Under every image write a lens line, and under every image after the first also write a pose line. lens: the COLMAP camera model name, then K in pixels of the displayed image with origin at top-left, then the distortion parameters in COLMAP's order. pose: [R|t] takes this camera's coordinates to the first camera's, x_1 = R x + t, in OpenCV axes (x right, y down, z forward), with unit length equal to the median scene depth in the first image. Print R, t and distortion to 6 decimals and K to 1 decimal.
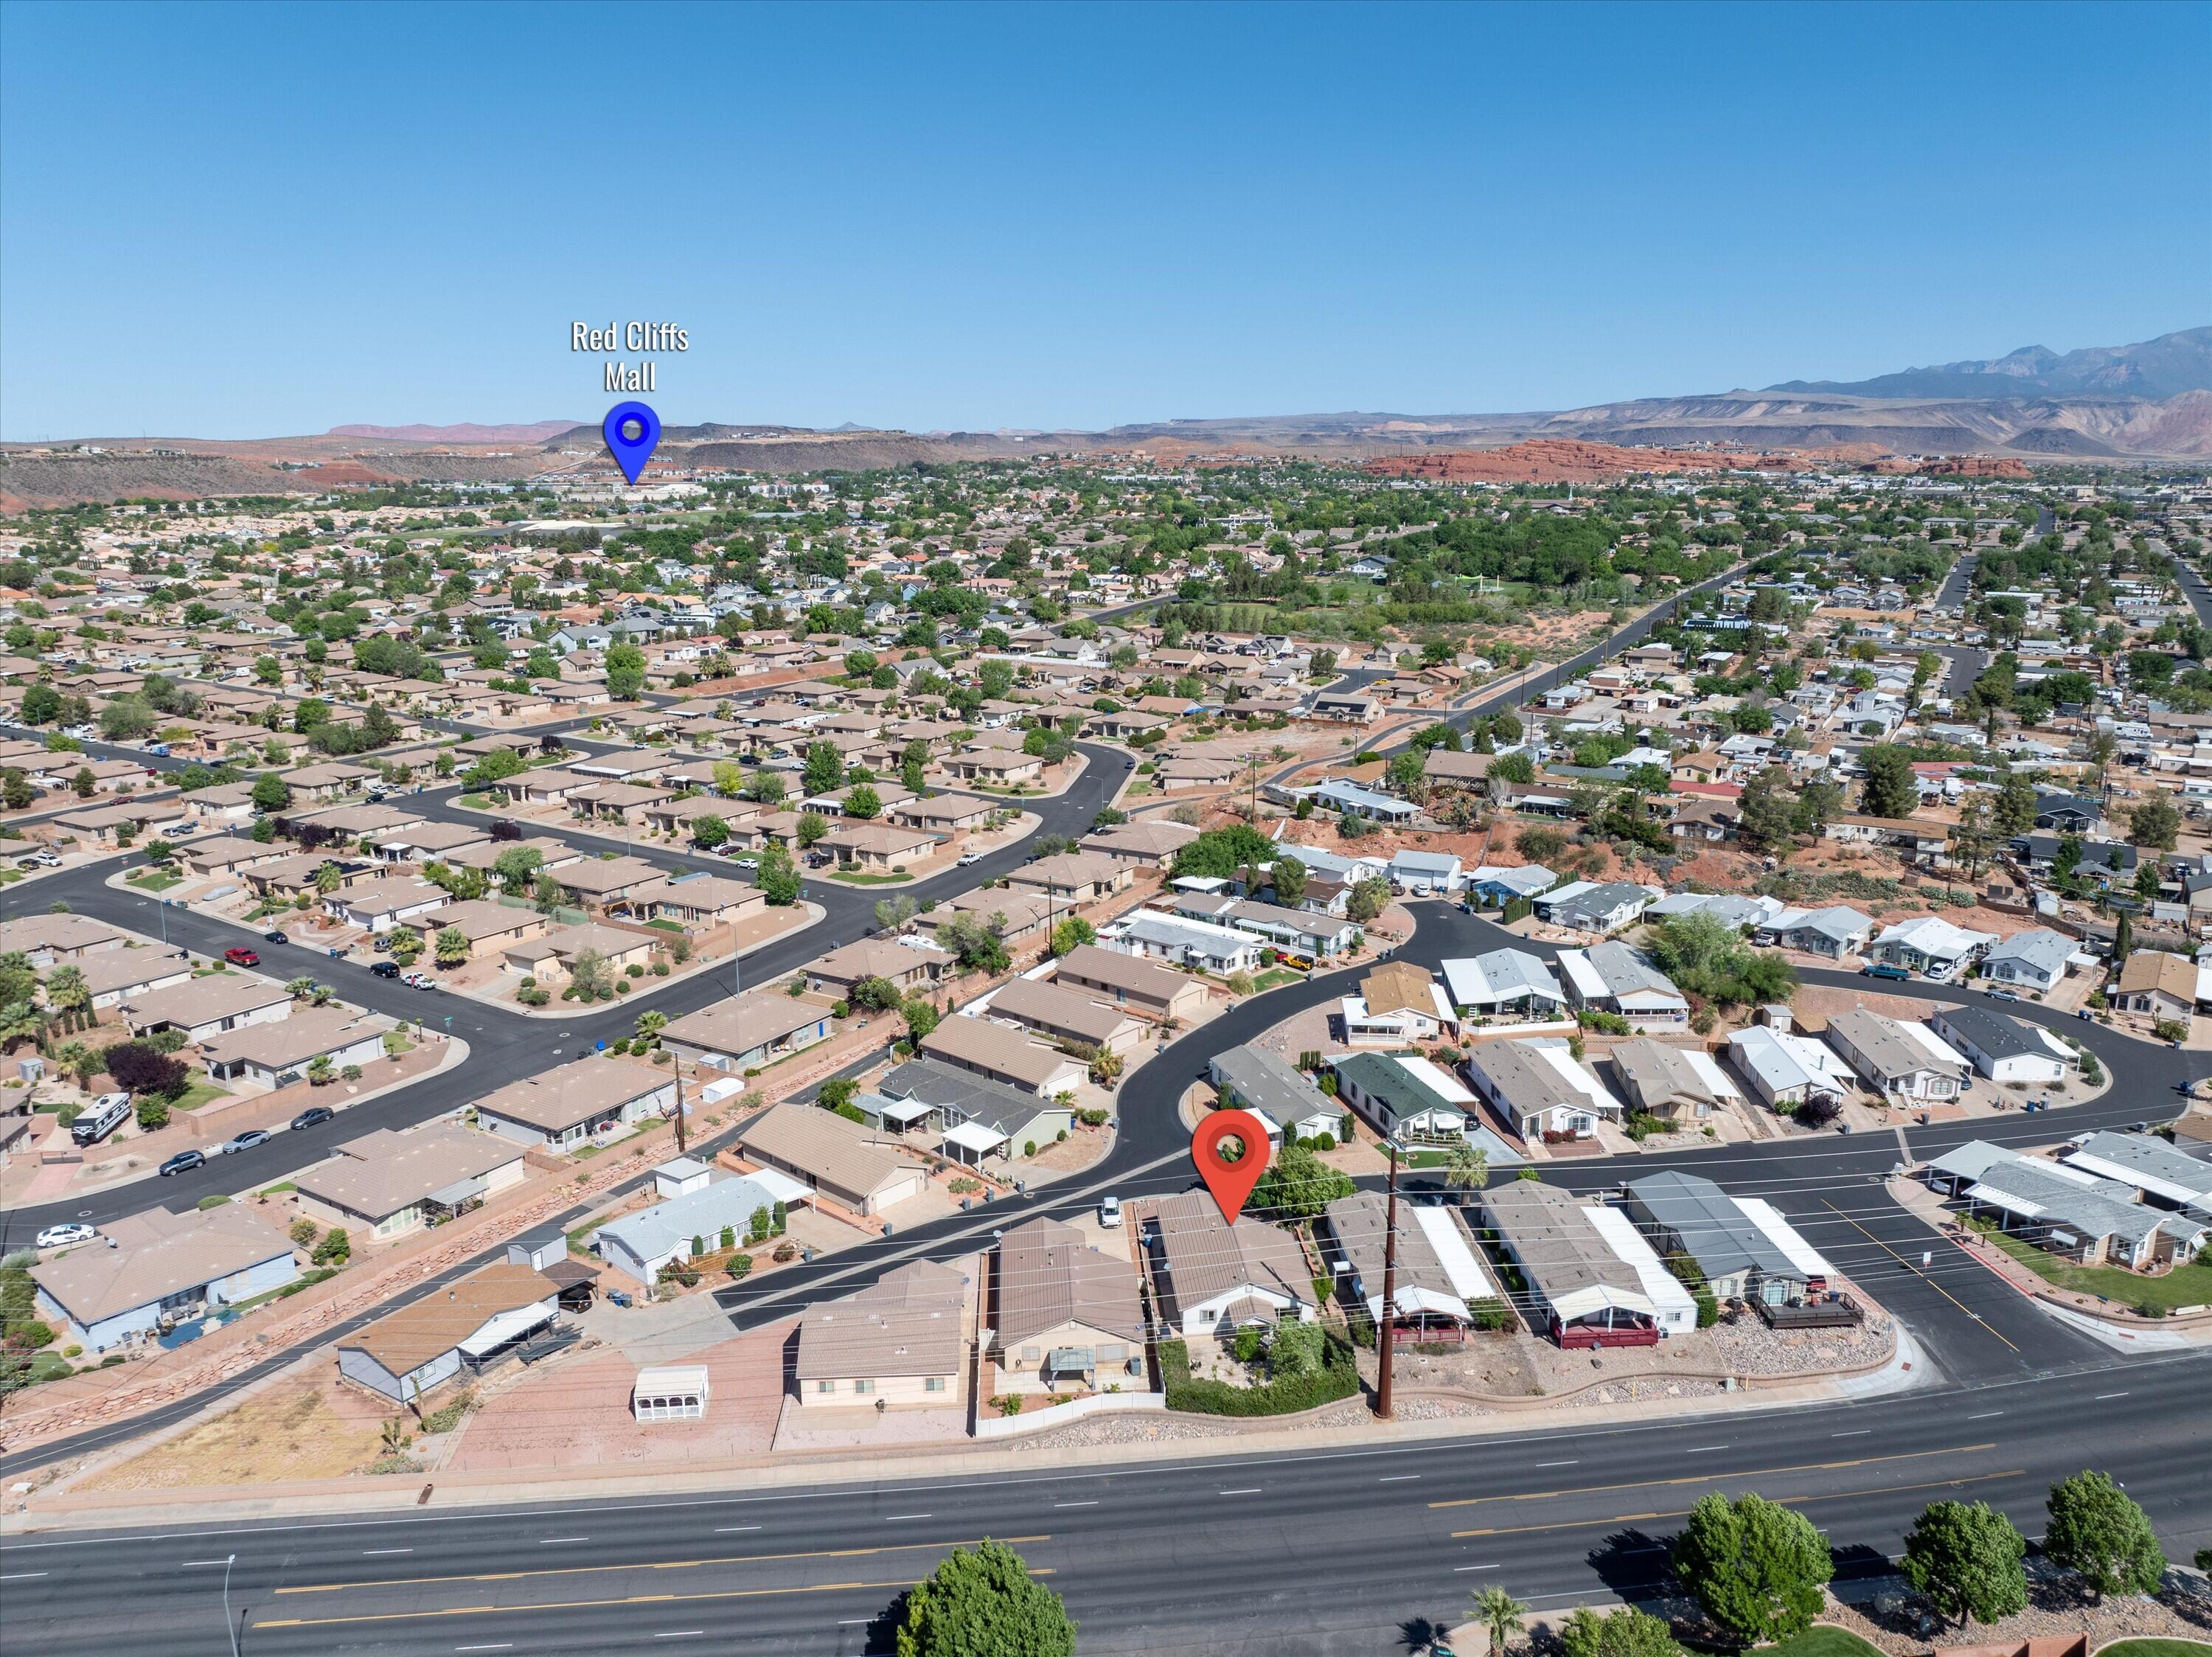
lens RADIAL K [[1551.0, 0, 1111.3], [0, 1551.0, 824.5], [0, 0, 1]] dist [-0.032690, 0.002854]
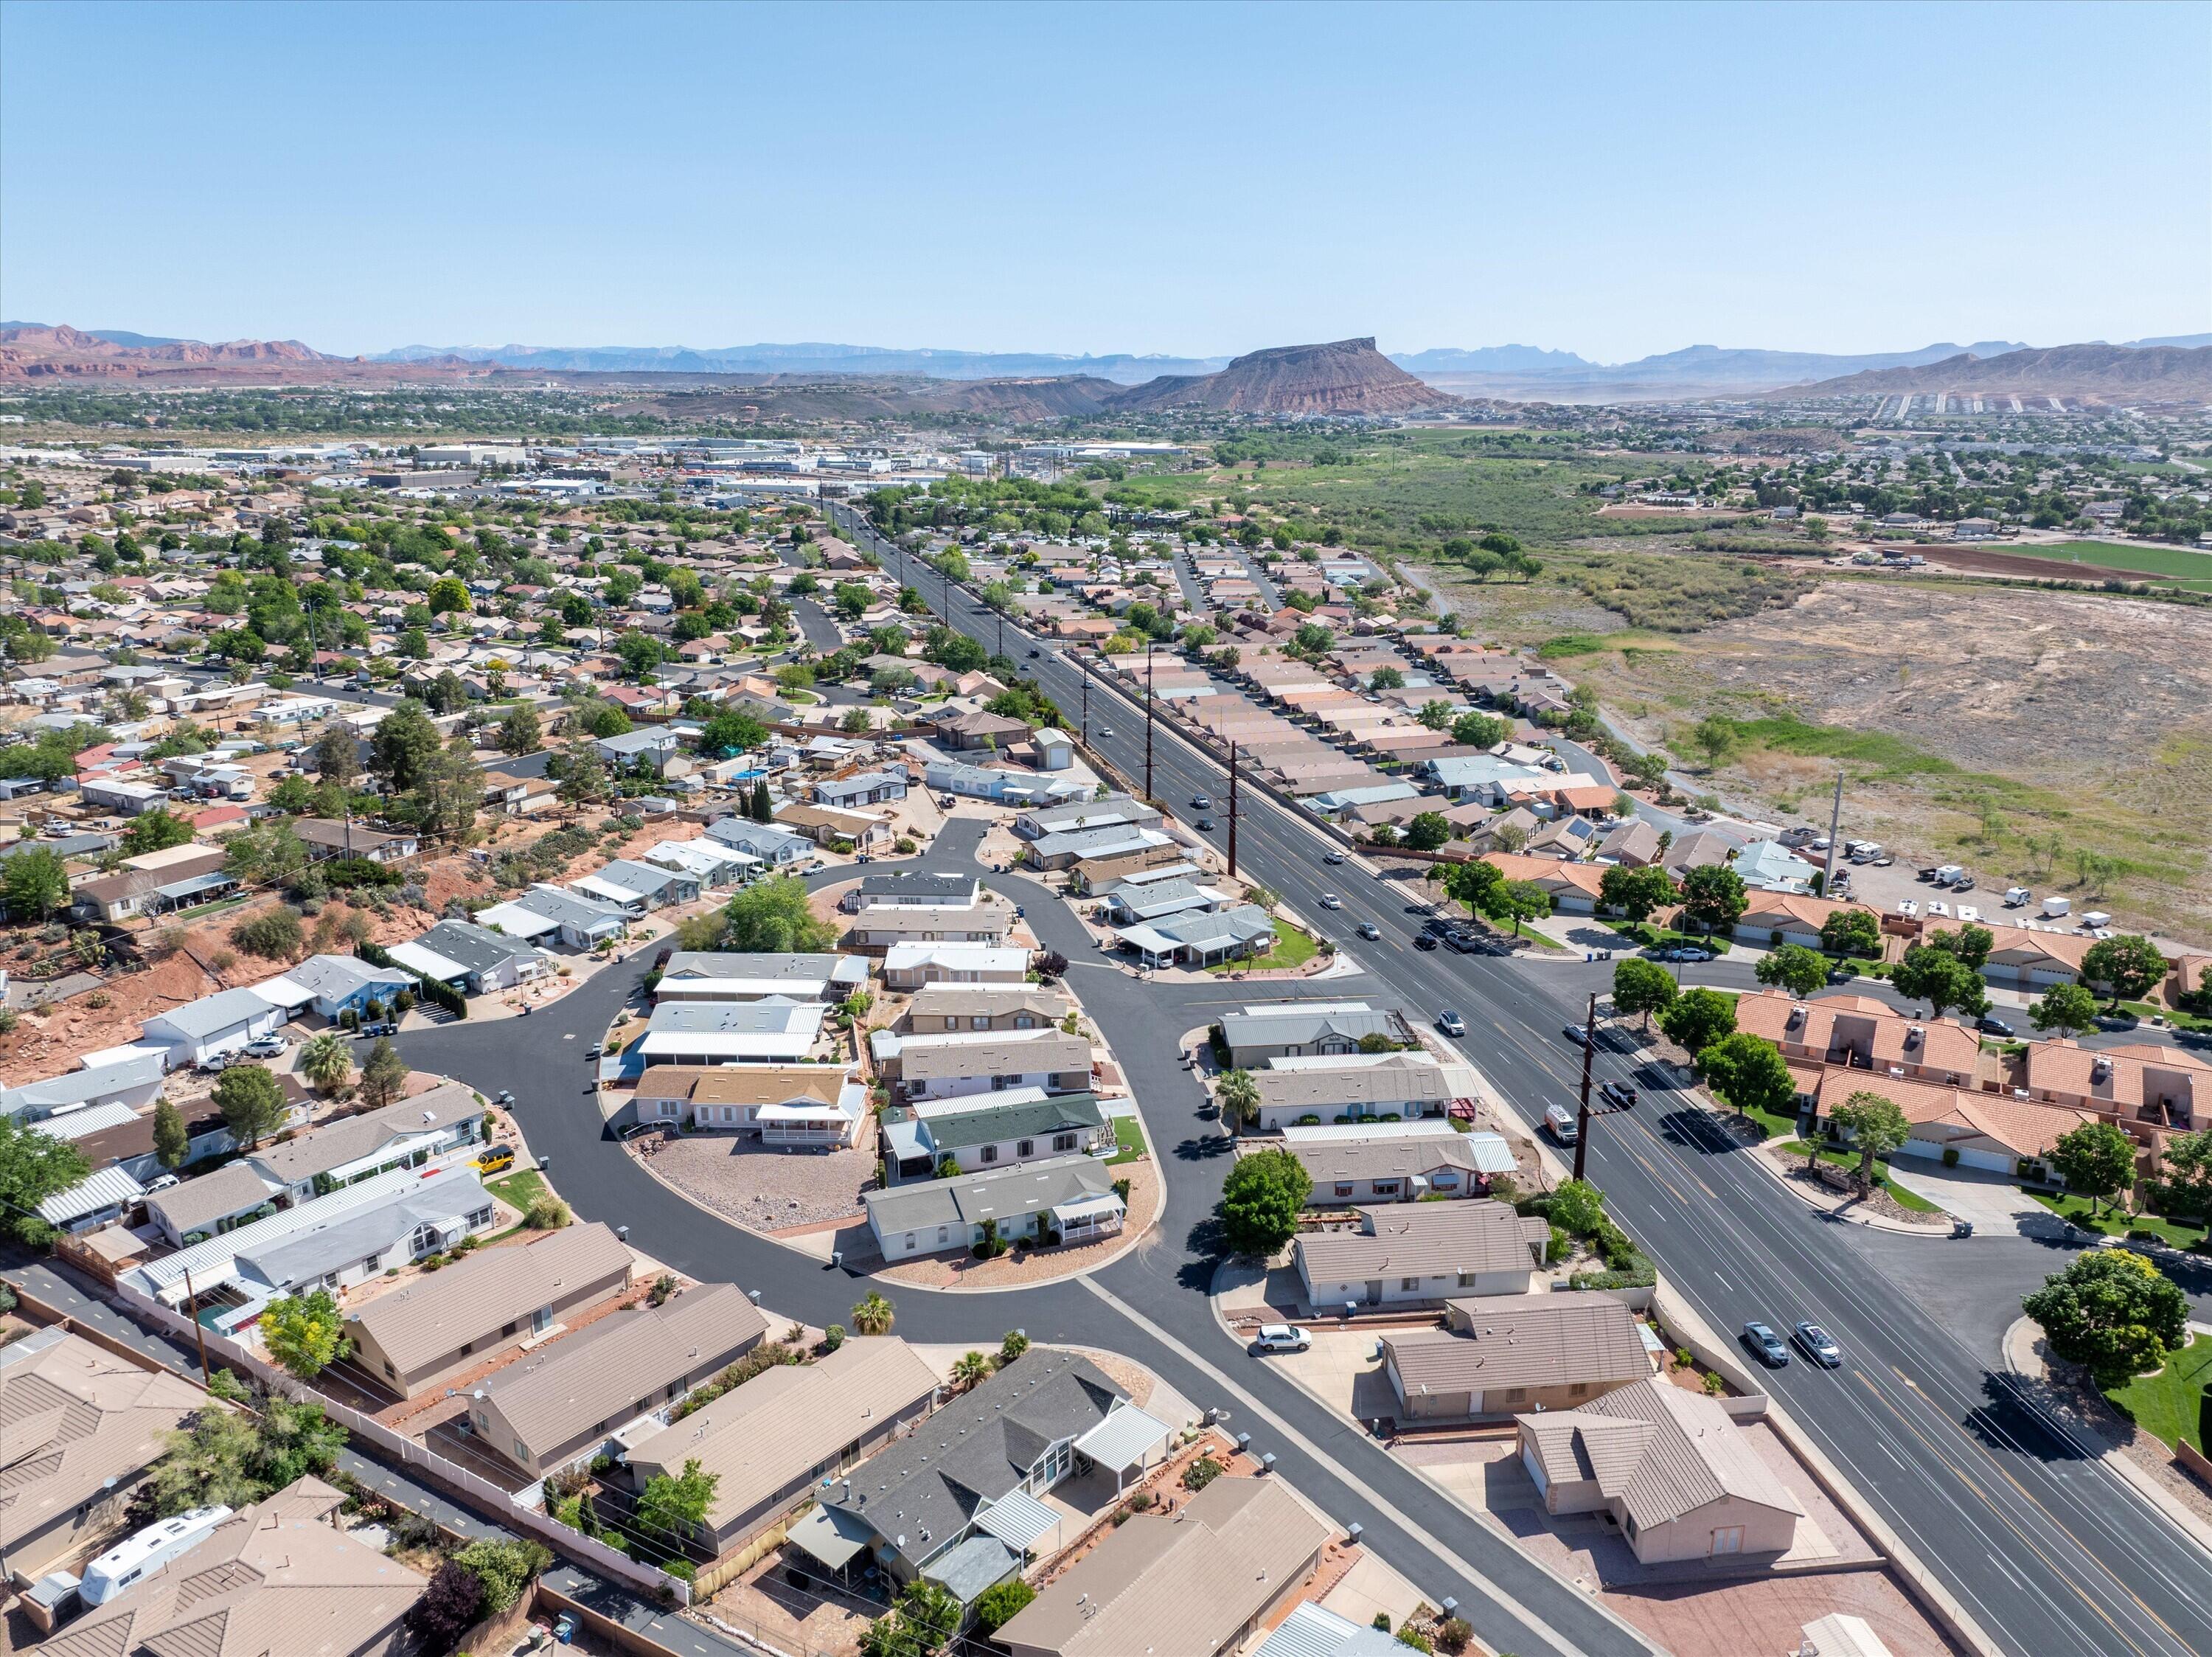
lens RADIAL K [[1560.0, 0, 1106.0], [0, 1560.0, 828.5], [0, 0, 1]] dist [-0.040499, 0.007821]
pose [[-0.039410, -0.267423, 0.962773, -0.426169], [0.217371, 0.938152, 0.269482, -0.145432], [-0.975293, 0.219899, 0.021157, 0.606071]]
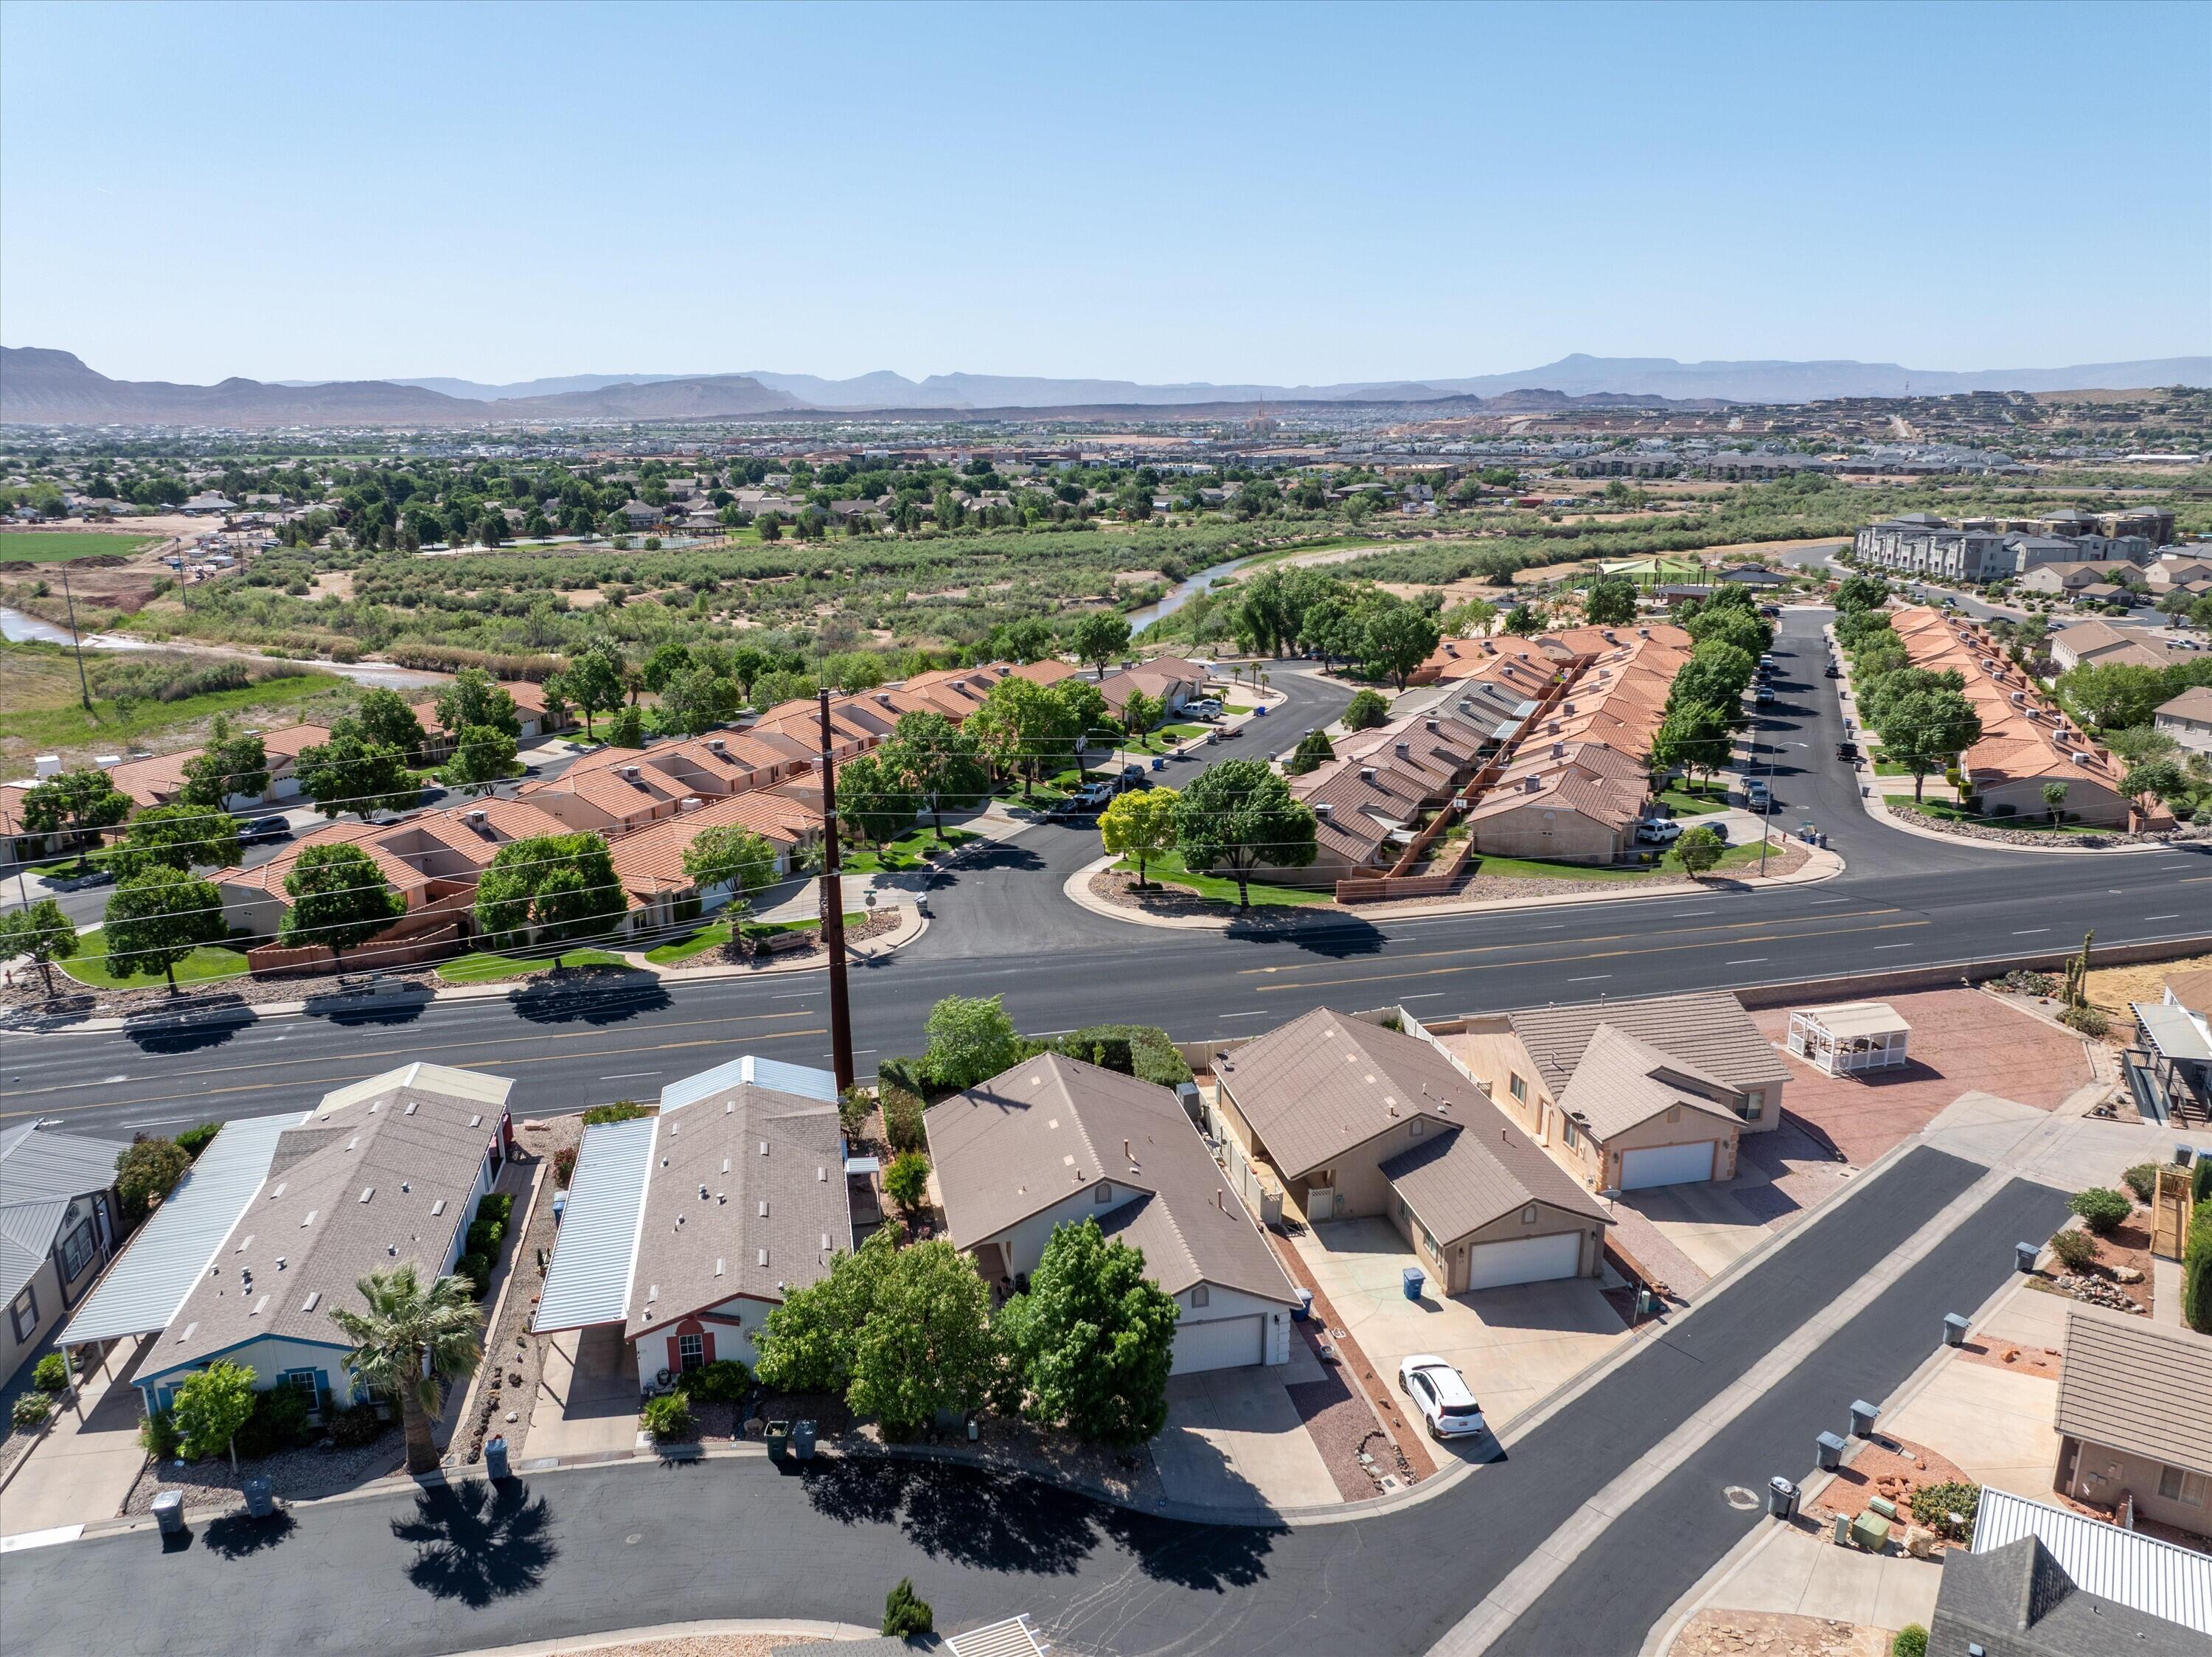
lens RADIAL K [[1560.0, 0, 1106.0], [0, 1560.0, 828.5], [0, 0, 1]] dist [-0.040499, 0.007821]
pose [[-0.989534, 0.043911, -0.137459, 0.072736], [-0.023757, 0.890008, 0.455326, -0.017148], [0.142333, 0.453826, -0.879649, 0.744115]]
